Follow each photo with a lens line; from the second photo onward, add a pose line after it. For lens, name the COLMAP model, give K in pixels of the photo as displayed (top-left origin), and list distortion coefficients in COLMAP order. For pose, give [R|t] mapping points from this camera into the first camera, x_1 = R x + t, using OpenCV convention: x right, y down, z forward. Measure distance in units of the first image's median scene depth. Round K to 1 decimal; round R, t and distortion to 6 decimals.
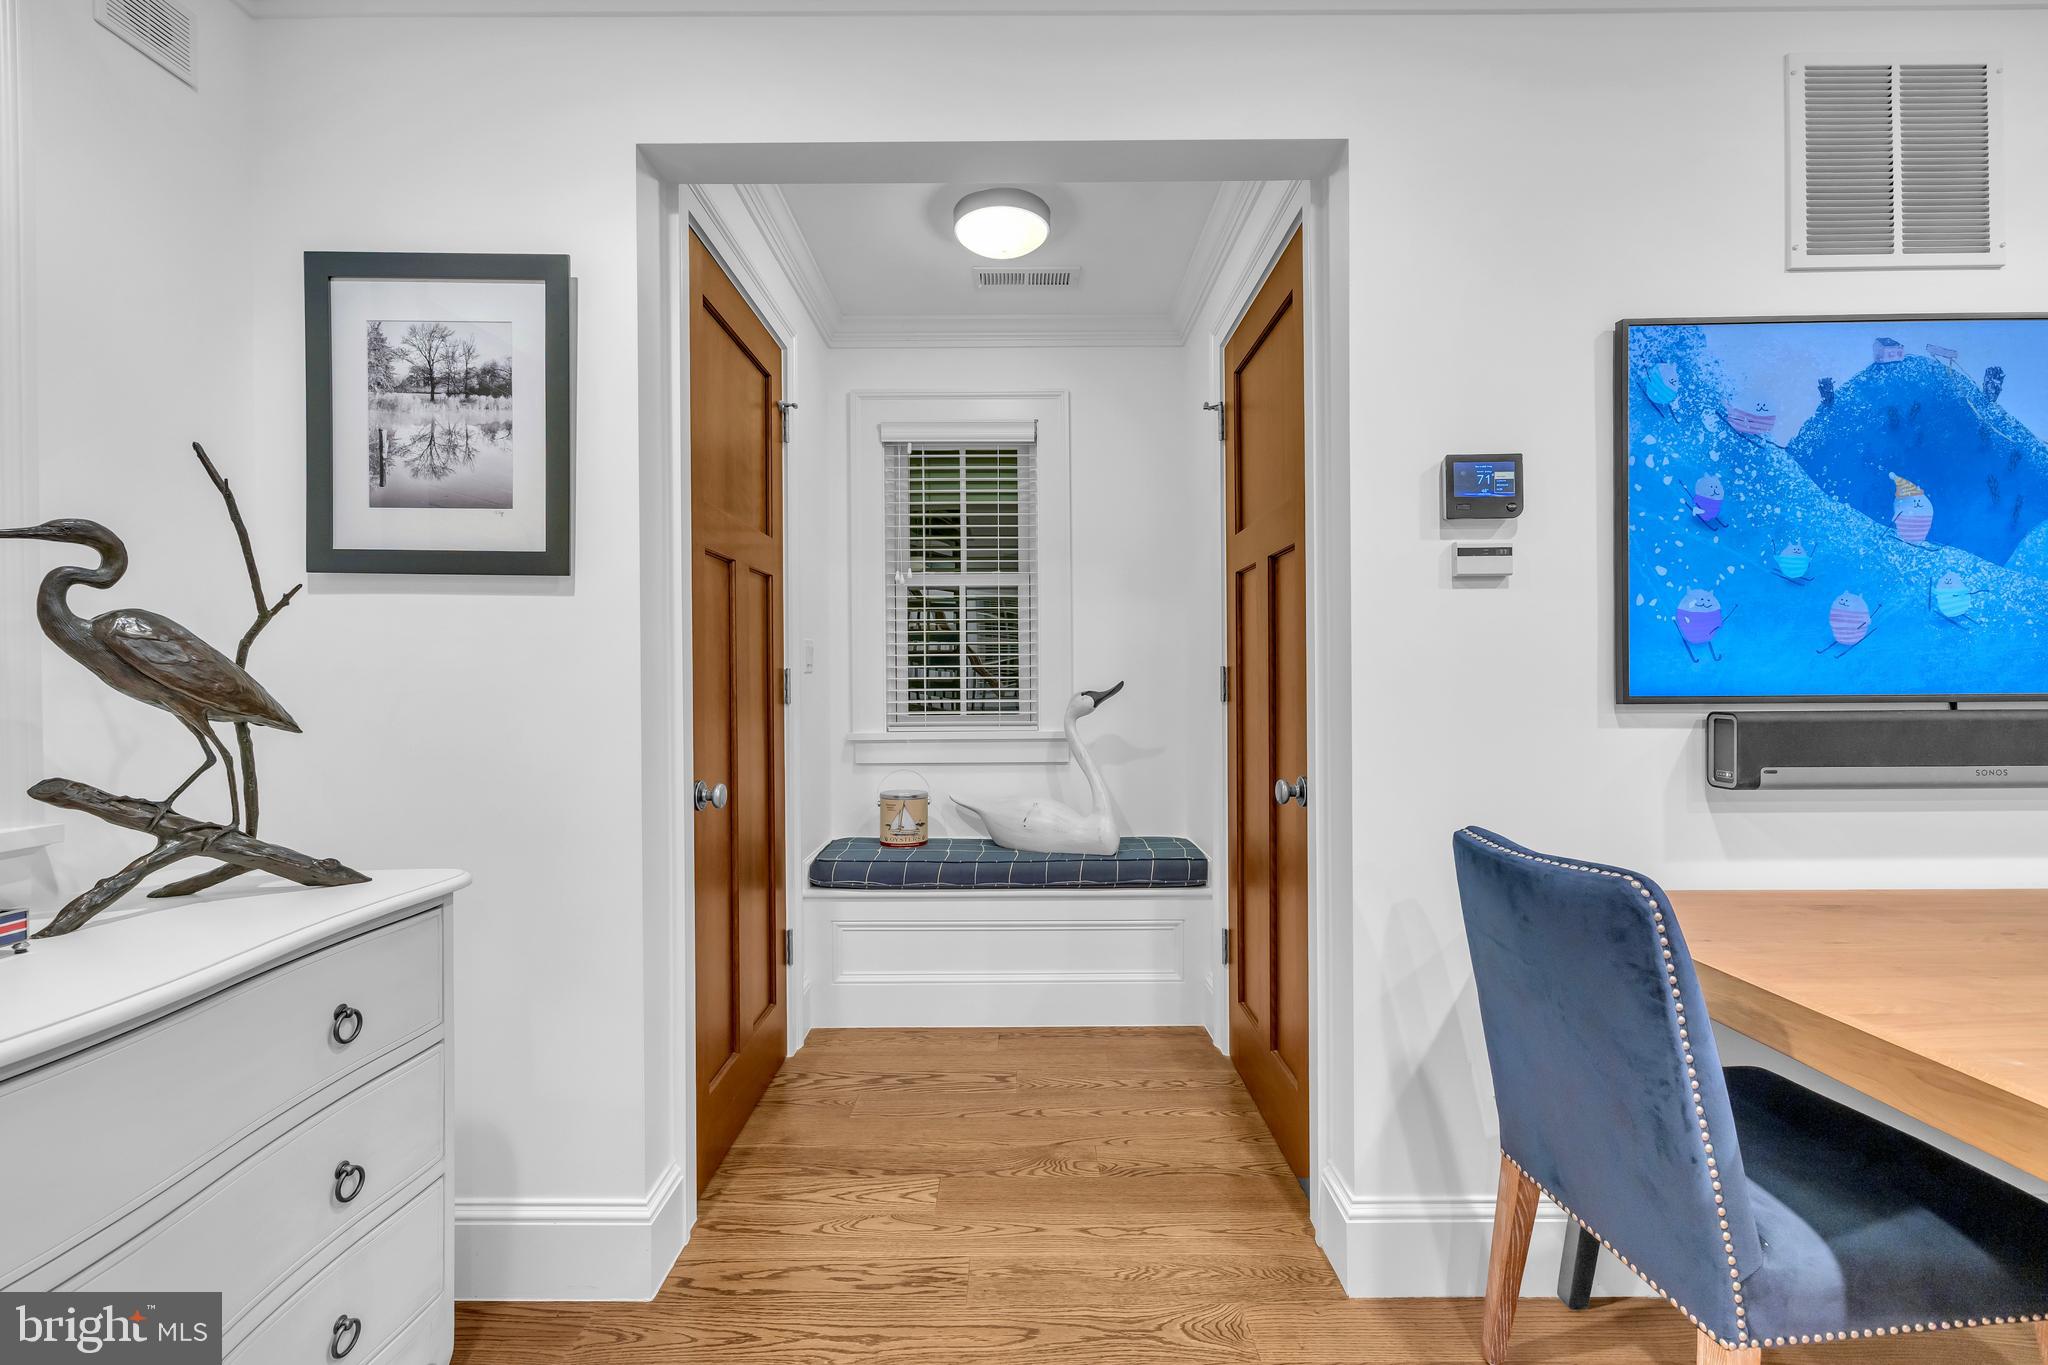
lens RADIAL K [[863.7, 0, 1017.0], [0, 863.7, 674.9], [0, 0, 1]] dist [0.003110, 0.000226]
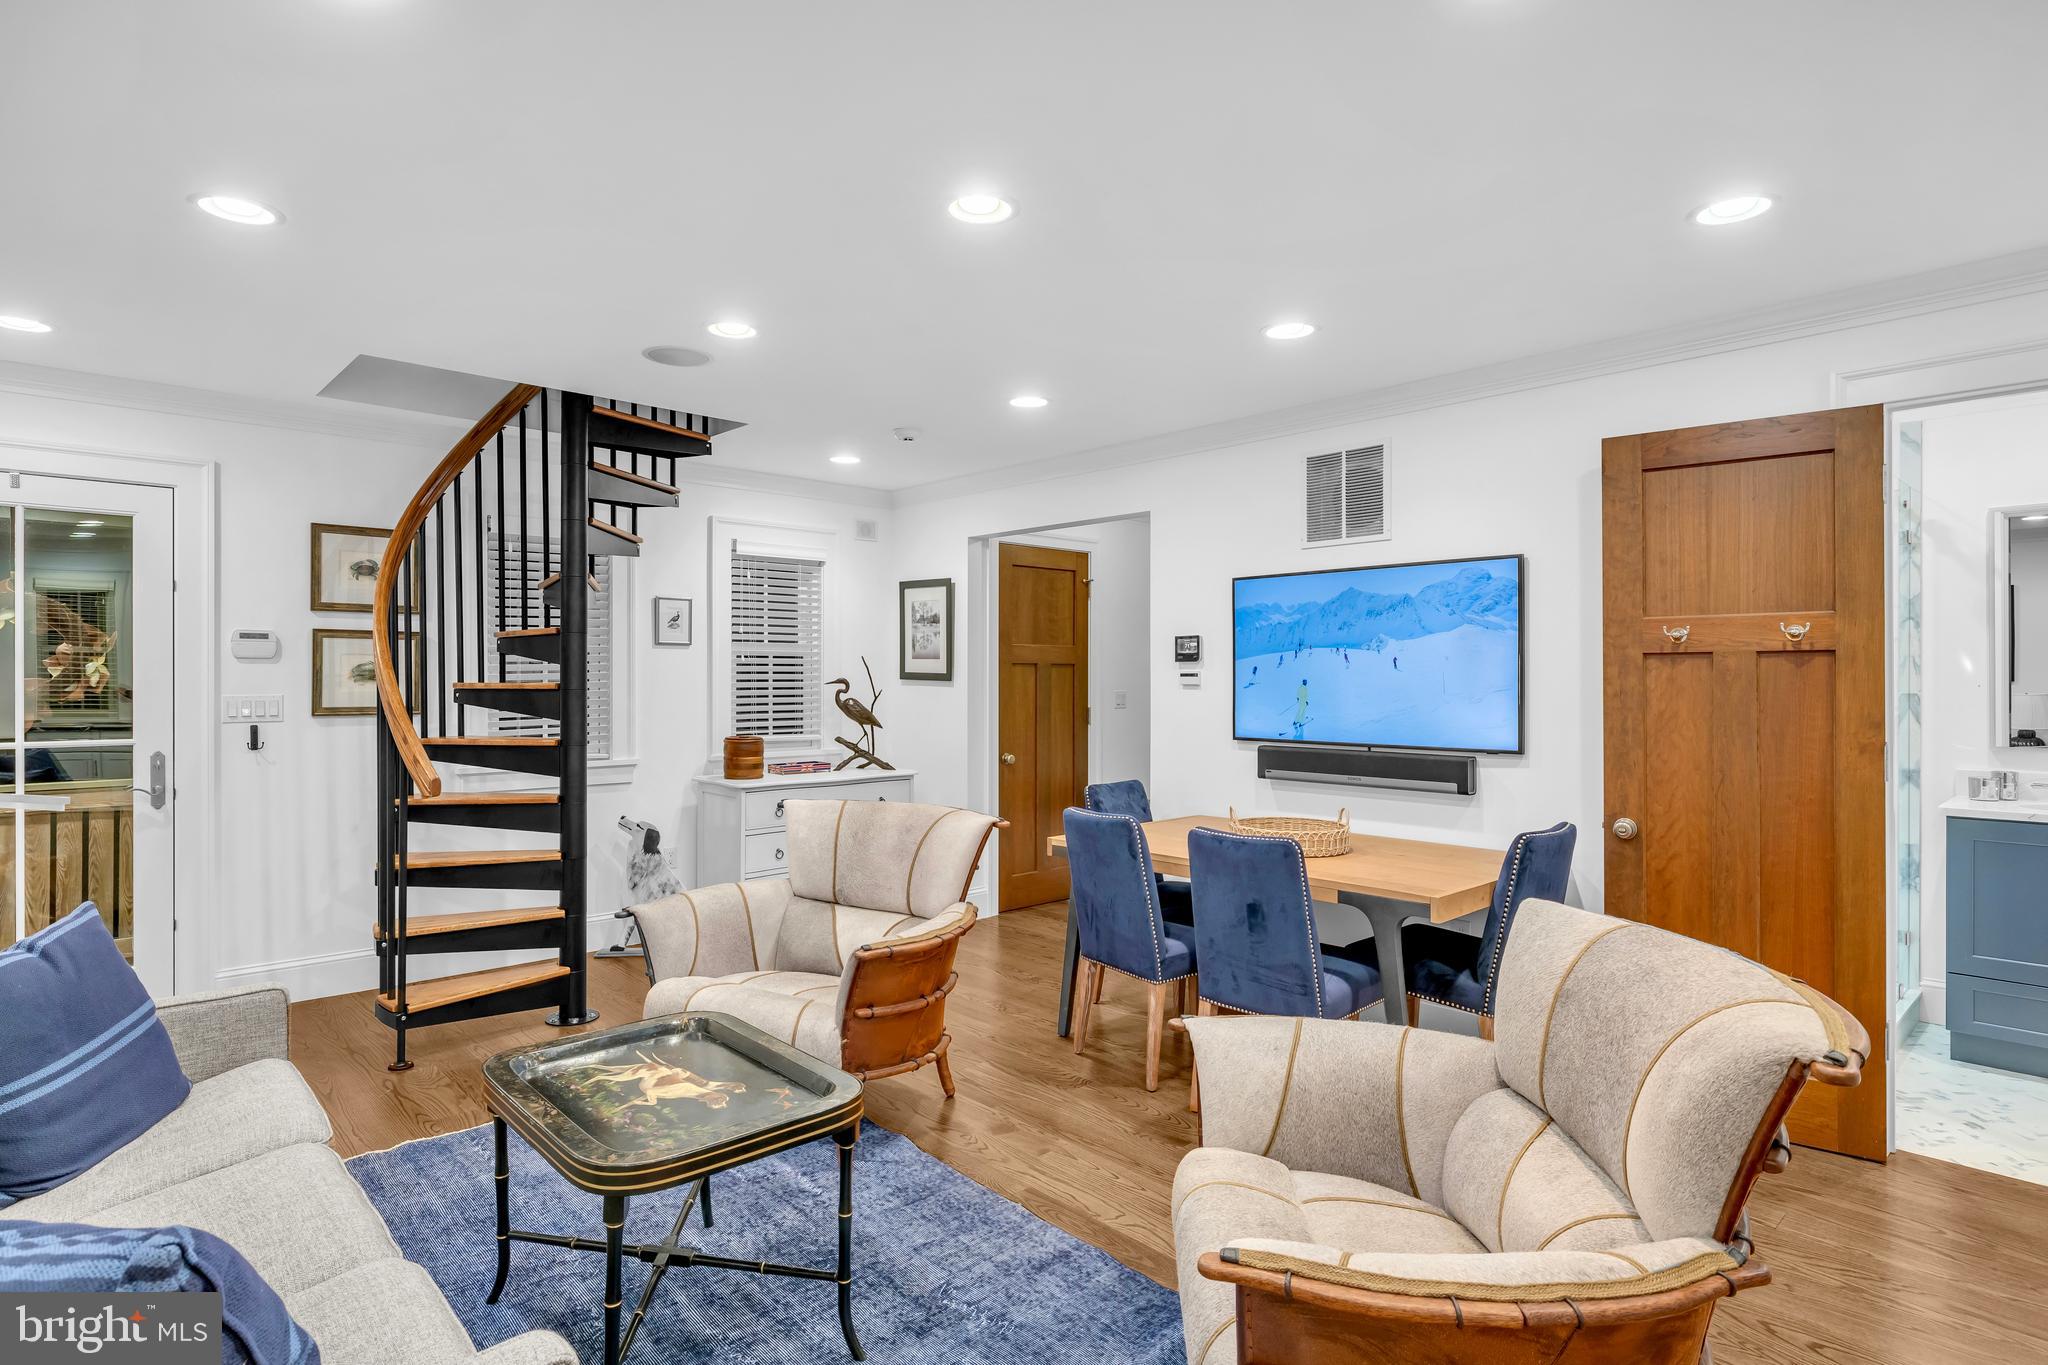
lens RADIAL K [[1075.6, 0, 1016.7], [0, 1075.6, 675.5], [0, 0, 1]] dist [-0.001539, -0.000378]
pose [[0.680527, 0.005952, -0.732699, 2.456126], [-0.003507, 0.999982, 0.004866, -0.155059], [0.732715, -0.000741, 0.680536, -1.439558]]
